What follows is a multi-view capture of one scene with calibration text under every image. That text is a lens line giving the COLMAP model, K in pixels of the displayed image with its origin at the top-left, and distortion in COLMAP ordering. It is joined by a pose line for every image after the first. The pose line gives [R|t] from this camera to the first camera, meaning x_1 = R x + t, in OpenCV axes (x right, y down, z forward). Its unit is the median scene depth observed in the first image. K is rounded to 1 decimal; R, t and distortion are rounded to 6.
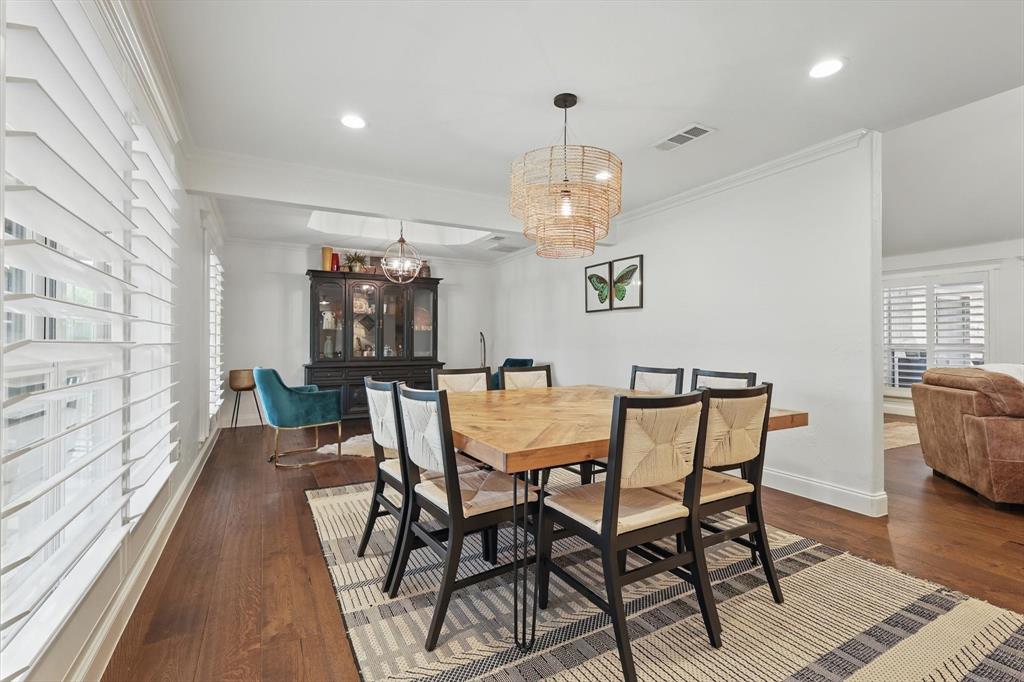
lens RADIAL K [[448.1, 0, 515.3], [0, 448.1, 343.2], [0, 0, 1]] dist [0.003162, -0.000251]
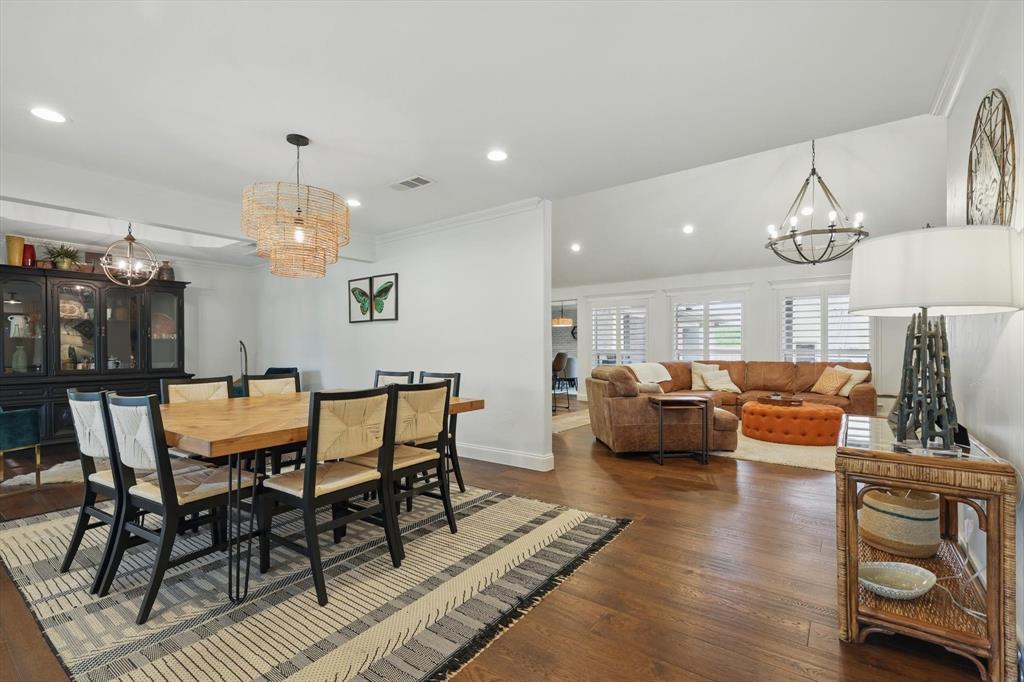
lens RADIAL K [[453.8, 0, 521.1], [0, 453.8, 353.9], [0, 0, 1]] dist [0.002160, 0.000139]
pose [[0.906915, -0.012129, 0.421138, 0.140115], [0.009175, 0.999917, 0.009041, -0.001077], [-0.421213, -0.004335, 0.906951, -0.305228]]
